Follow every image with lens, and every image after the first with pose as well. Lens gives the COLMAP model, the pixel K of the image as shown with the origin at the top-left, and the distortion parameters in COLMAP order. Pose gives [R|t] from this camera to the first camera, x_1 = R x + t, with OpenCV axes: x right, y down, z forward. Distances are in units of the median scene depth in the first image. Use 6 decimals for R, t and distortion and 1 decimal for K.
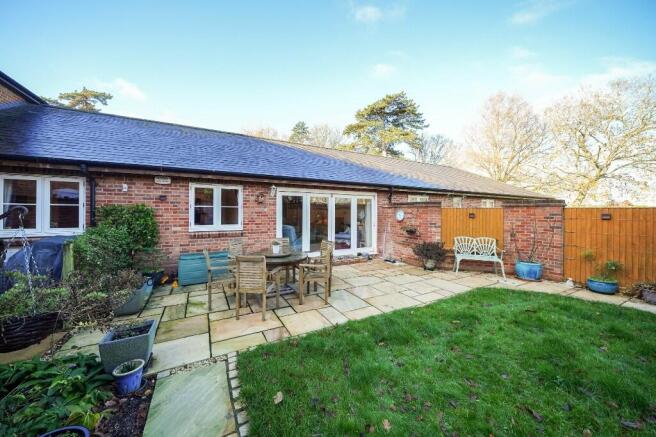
lens RADIAL K [[226.3, 0, 326.2], [0, 226.3, 212.5], [0, 0, 1]] dist [-0.001529, -0.000103]
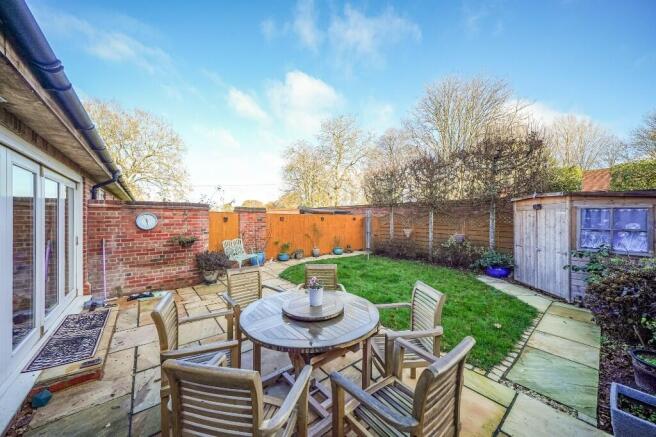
lens RADIAL K [[226.3, 0, 325.6], [0, 226.3, 218.5], [0, 0, 1]] dist [-0.001529, -0.000103]
pose [[-0.171166, -0.011610, 0.985174, -1.155715], [-0.004620, 0.999929, 0.010981, -0.012166], [-0.985231, -0.002671, -0.171207, 1.774089]]
